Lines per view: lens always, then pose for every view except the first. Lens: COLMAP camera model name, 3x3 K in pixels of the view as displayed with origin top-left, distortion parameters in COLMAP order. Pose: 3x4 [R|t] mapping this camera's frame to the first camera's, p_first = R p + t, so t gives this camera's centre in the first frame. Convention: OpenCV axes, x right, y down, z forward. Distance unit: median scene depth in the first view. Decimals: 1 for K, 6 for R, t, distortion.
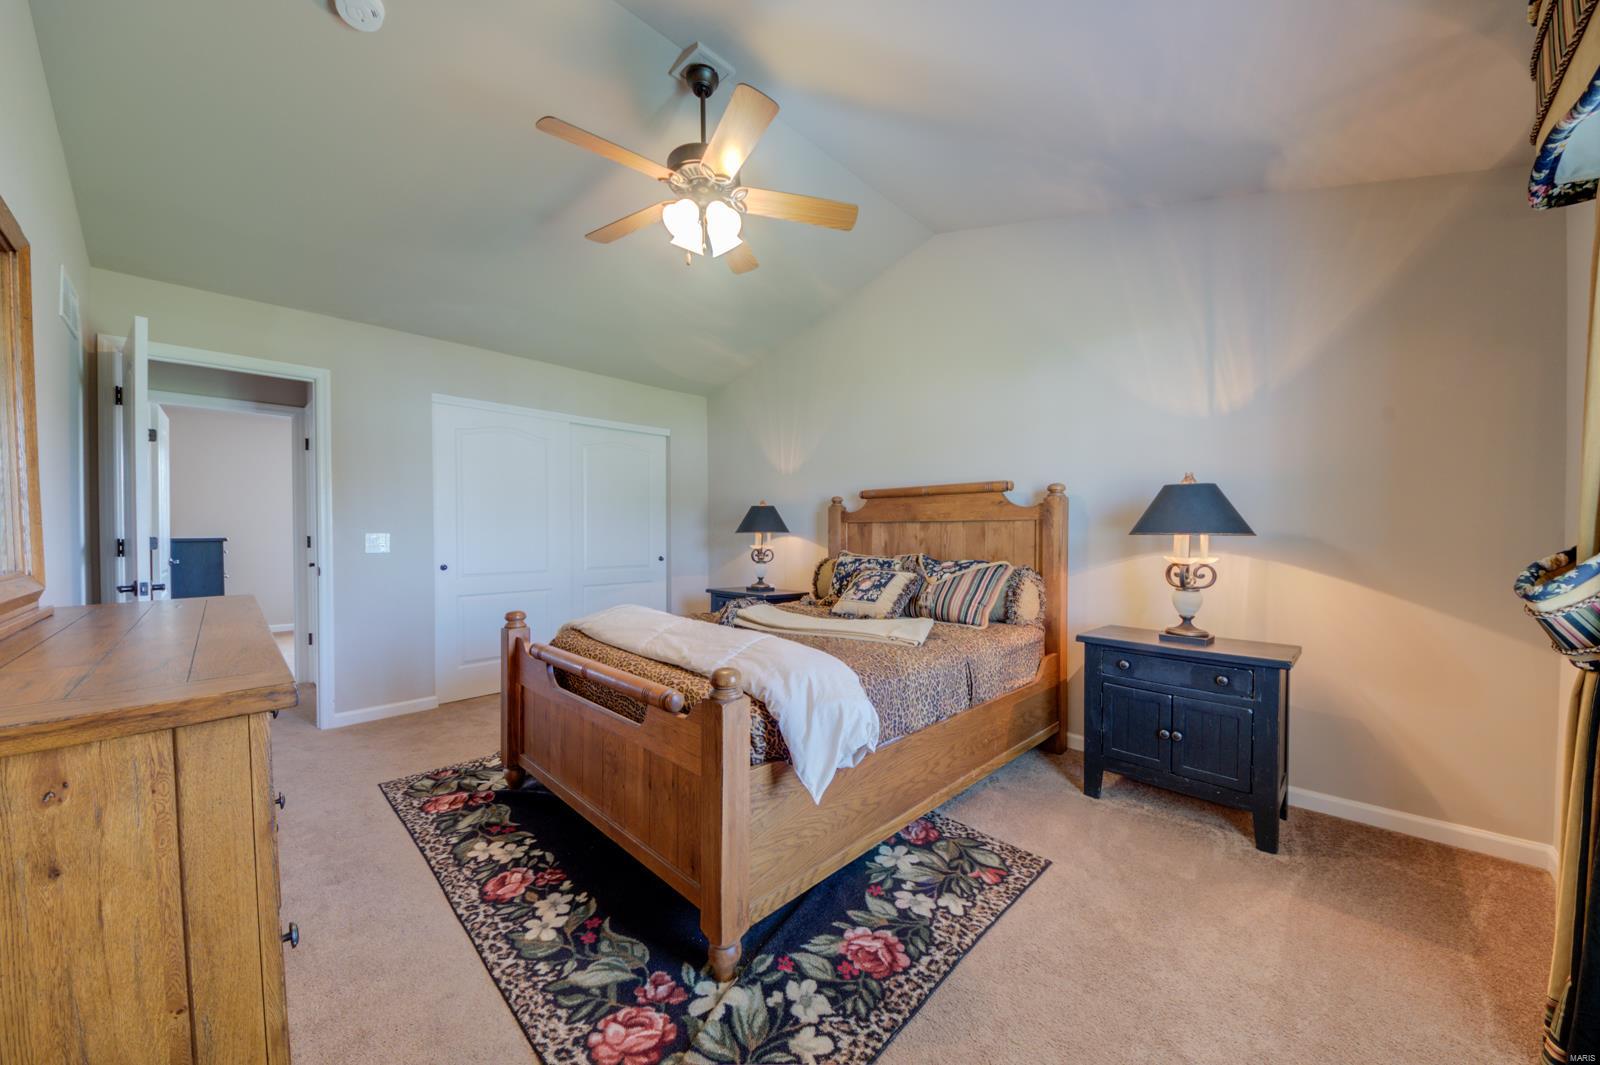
lens RADIAL K [[566.3, 0, 803.7], [0, 566.3, 539.3], [0, 0, 1]] dist [0.037246, -0.023455]
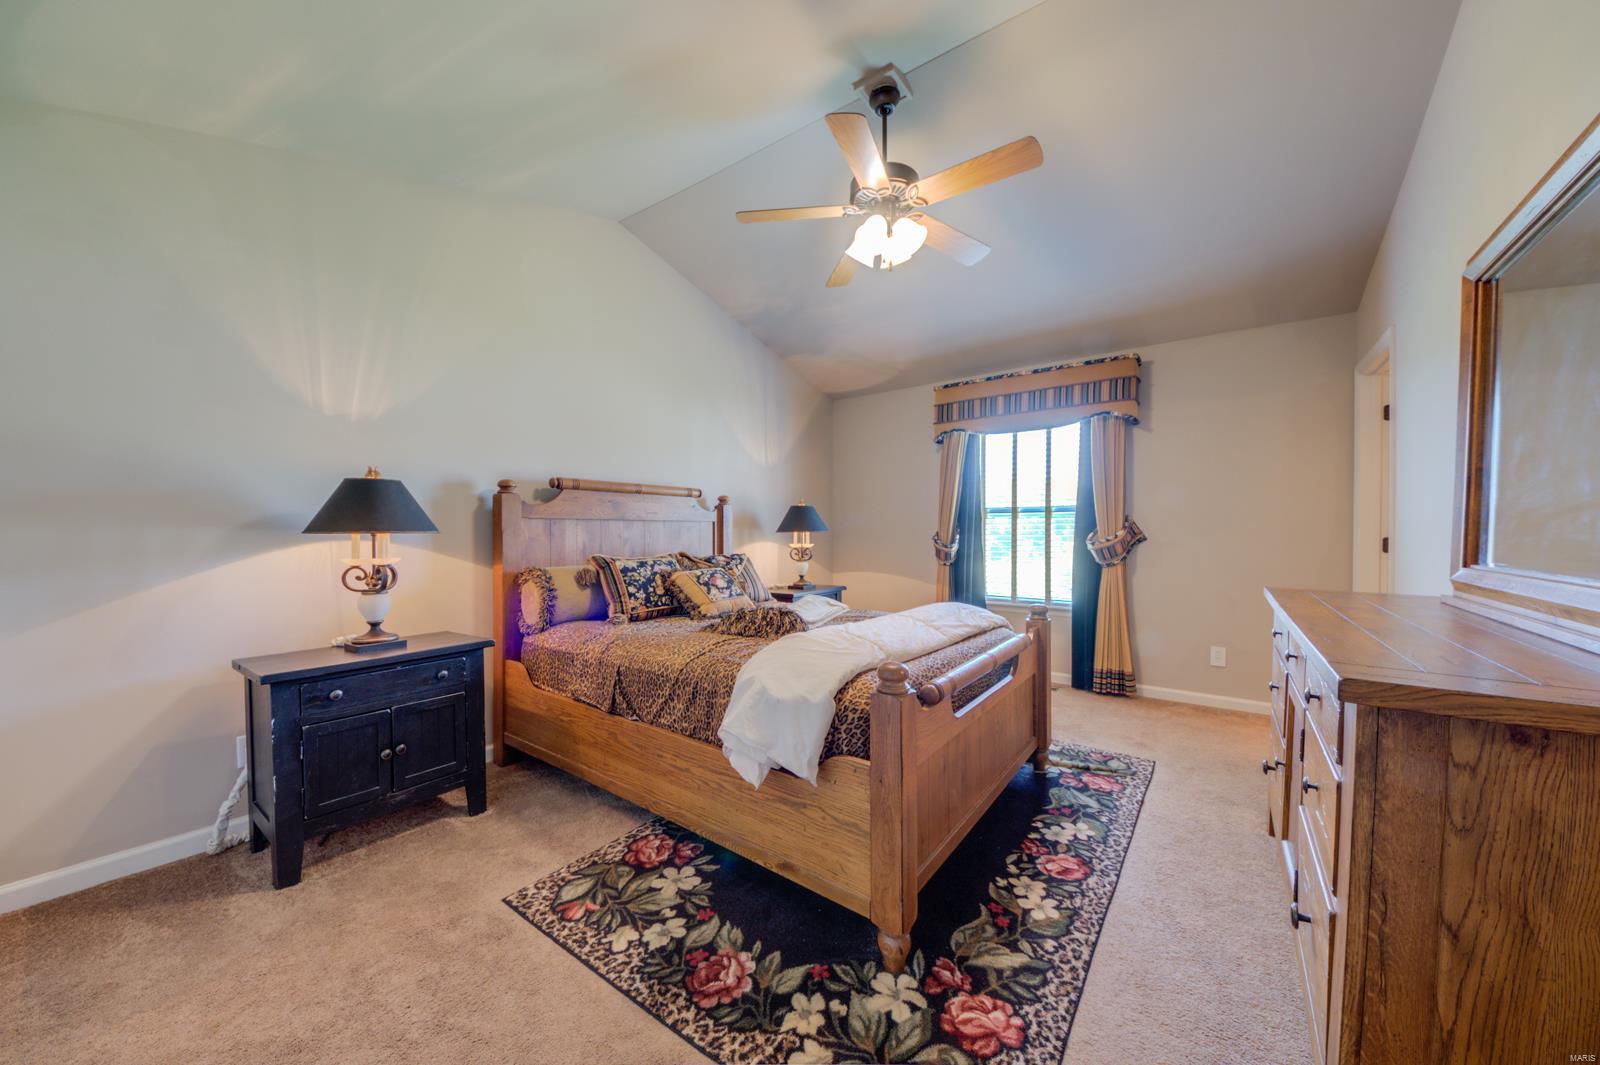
lens RADIAL K [[566.3, 0, 803.7], [0, 566.3, 539.3], [0, 0, 1]] dist [0.037246, -0.023455]
pose [[-0.151904, -0.011589, 0.988327, -1.356818], [0.019420, 0.999703, 0.014707, -0.013333], [-0.988204, 0.021427, -0.151634, 1.493797]]
